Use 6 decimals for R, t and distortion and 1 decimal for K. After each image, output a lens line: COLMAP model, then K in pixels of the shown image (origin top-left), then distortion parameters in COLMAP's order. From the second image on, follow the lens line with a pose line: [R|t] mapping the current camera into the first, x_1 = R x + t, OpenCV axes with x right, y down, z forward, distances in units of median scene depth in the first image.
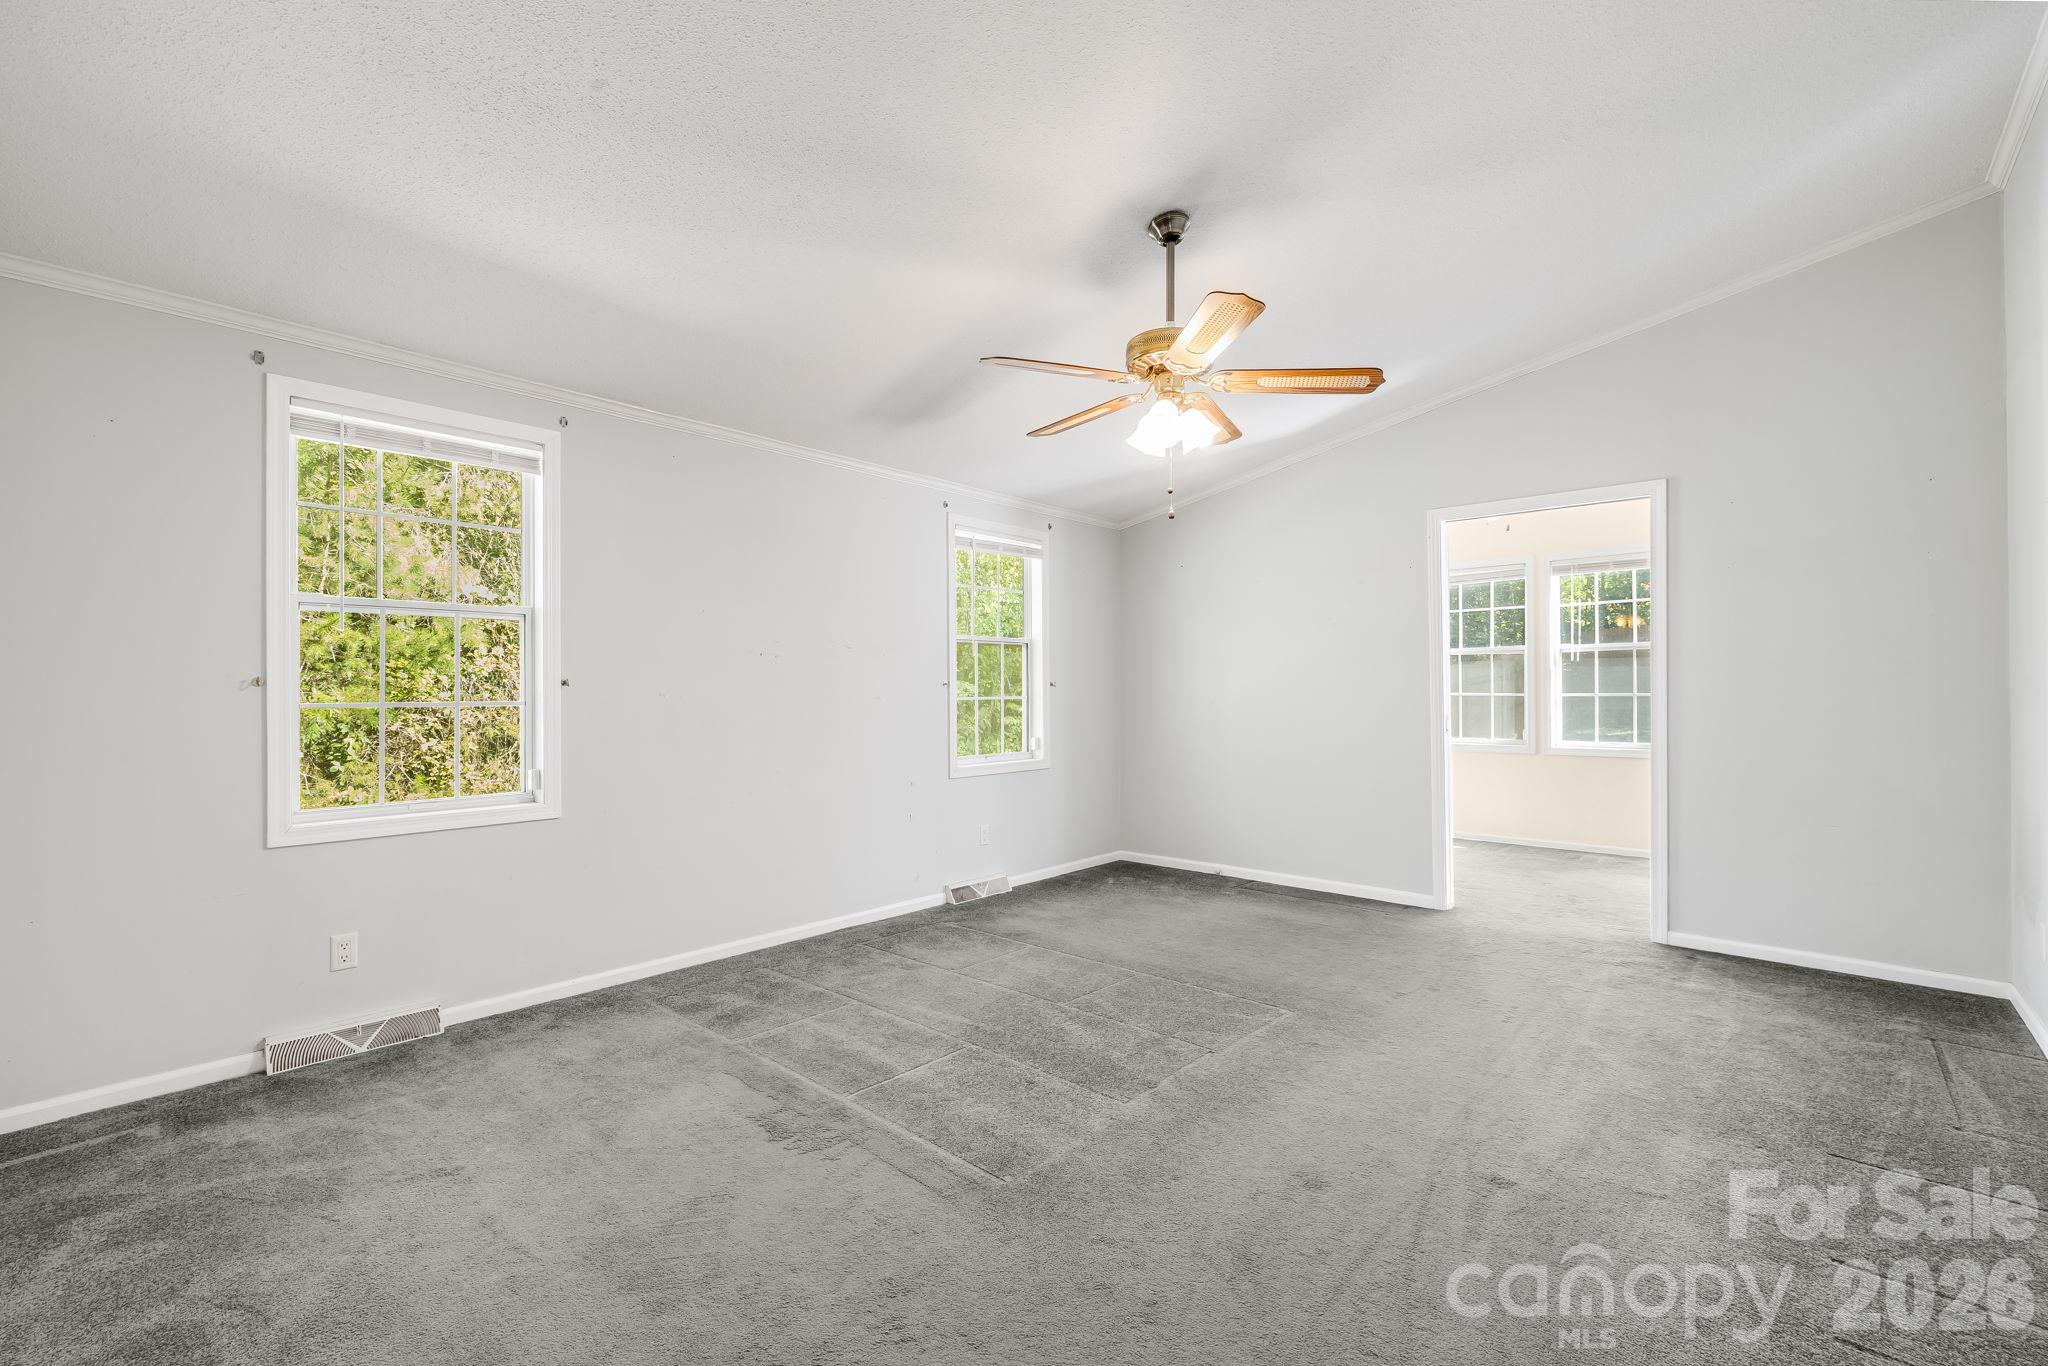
lens RADIAL K [[832.7, 0, 1024.0], [0, 832.7, 683.0], [0, 0, 1]] dist [-0.014275, -0.000132]
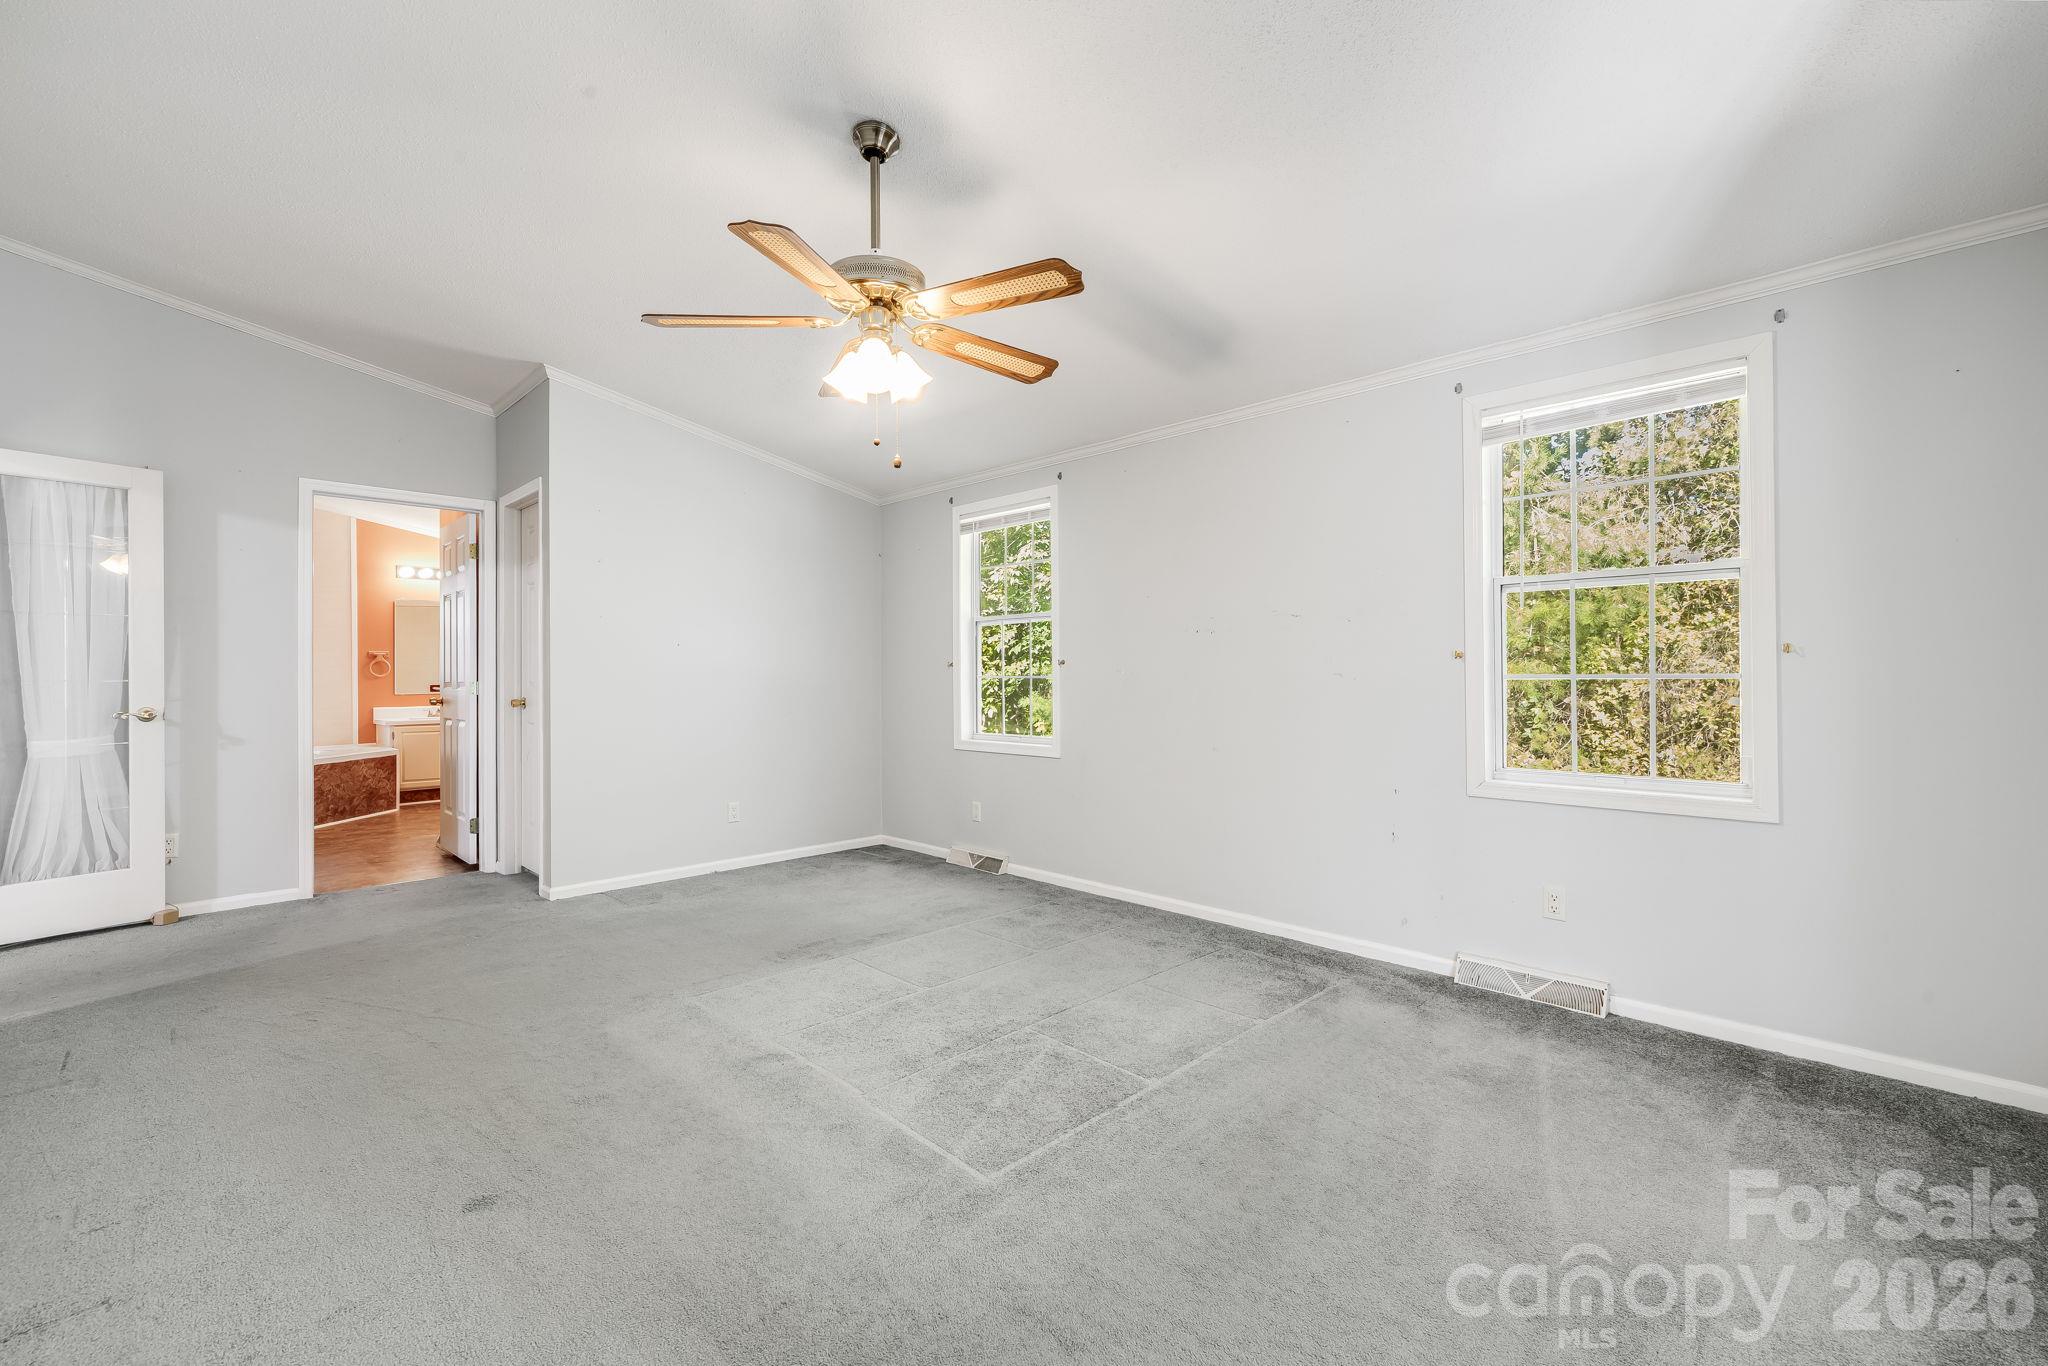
lens RADIAL K [[868.9, 0, 1014.9], [0, 868.9, 677.0], [0, 0, 1]] dist [-0.002707, -0.000097]
pose [[-0.061489, 0.008784, -0.998069, 0.458097], [0.019169, 0.999787, 0.007618, 0.005679], [0.997924, -0.018664, -0.061644, 0.504346]]
